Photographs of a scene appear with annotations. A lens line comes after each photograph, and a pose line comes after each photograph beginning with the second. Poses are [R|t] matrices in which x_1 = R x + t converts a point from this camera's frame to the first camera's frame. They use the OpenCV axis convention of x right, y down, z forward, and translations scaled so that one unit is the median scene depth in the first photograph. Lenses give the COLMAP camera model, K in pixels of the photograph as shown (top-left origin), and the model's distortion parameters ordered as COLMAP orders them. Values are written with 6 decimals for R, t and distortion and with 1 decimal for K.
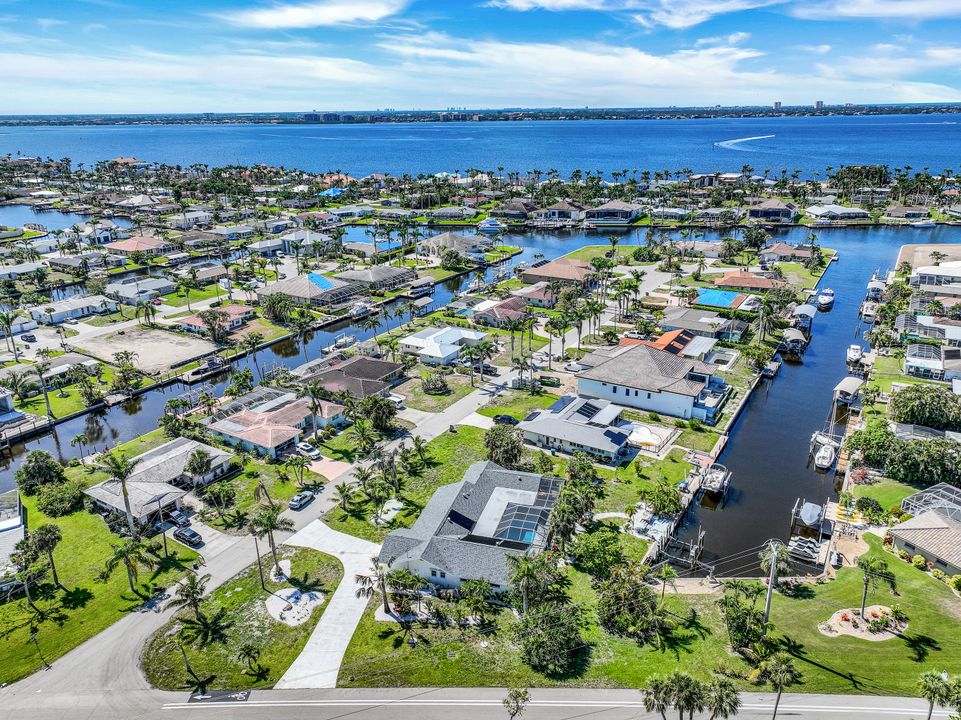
lens RADIAL K [[688.0, 0, 480.5], [0, 688.0, 360.0], [0, 0, 1]] dist [0.006741, 0.005467]
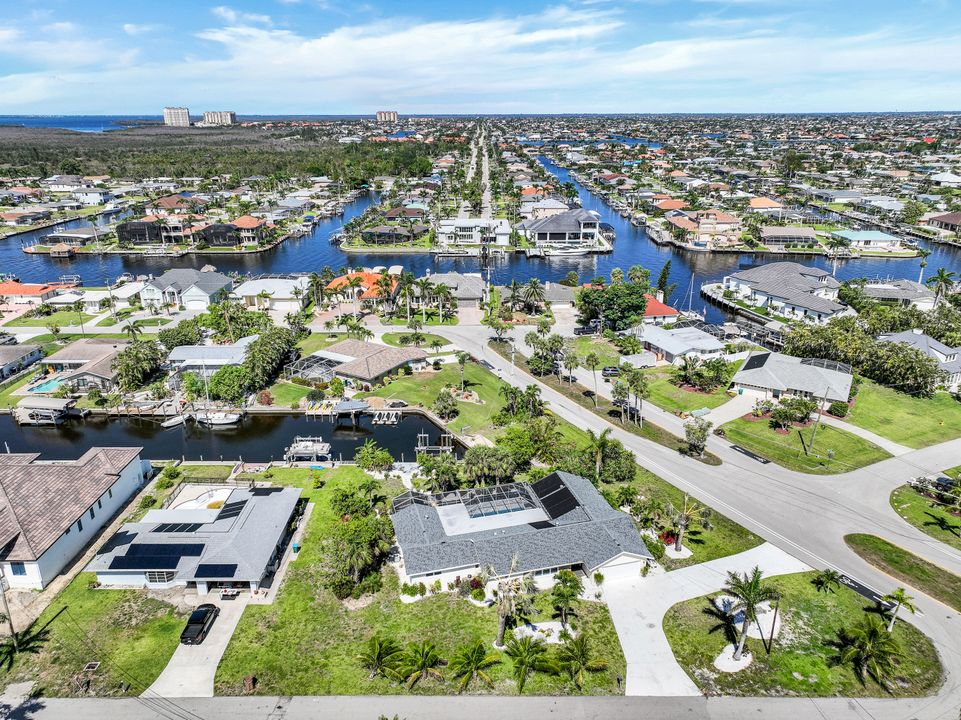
lens RADIAL K [[688.0, 0, 480.5], [0, 688.0, 360.0], [0, 0, 1]] dist [0.006741, 0.005467]
pose [[-0.518892, -0.274549, 0.809552, -0.380407], [0.302089, 0.827024, 0.474102, -0.224570], [-0.799683, 0.490565, -0.346197, 0.760757]]
